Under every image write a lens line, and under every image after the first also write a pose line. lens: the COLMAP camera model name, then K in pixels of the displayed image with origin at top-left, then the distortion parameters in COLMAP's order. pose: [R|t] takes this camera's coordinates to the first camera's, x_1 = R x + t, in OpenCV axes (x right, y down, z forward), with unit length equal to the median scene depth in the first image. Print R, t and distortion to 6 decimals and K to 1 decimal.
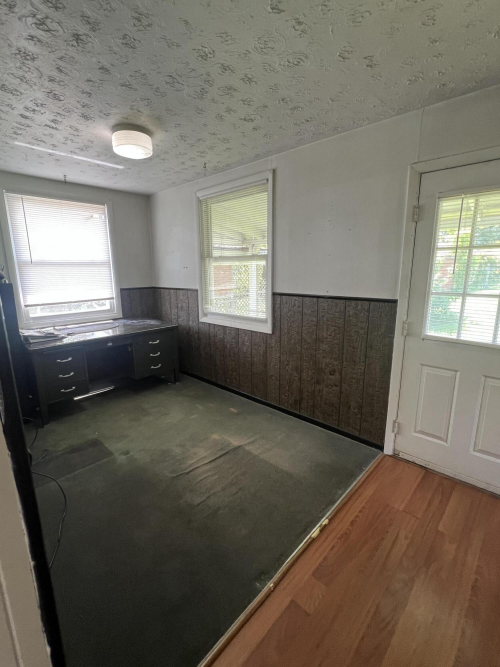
lens RADIAL K [[308.4, 0, 253.0], [0, 308.4, 330.1], [0, 0, 1]] dist [-0.000456, 0.001450]
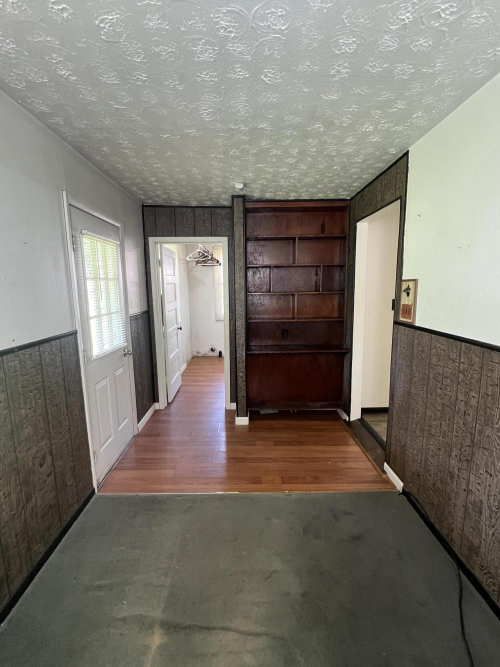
lens RADIAL K [[308.4, 0, 251.8], [0, 308.4, 335.3], [0, 0, 1]] dist [-0.000456, 0.001450]
pose [[-0.693372, -0.102514, 0.713250, -0.494301], [0.161319, 0.942621, 0.292304, -0.235977], [-0.702290, 0.317736, -0.637050, 1.076923]]
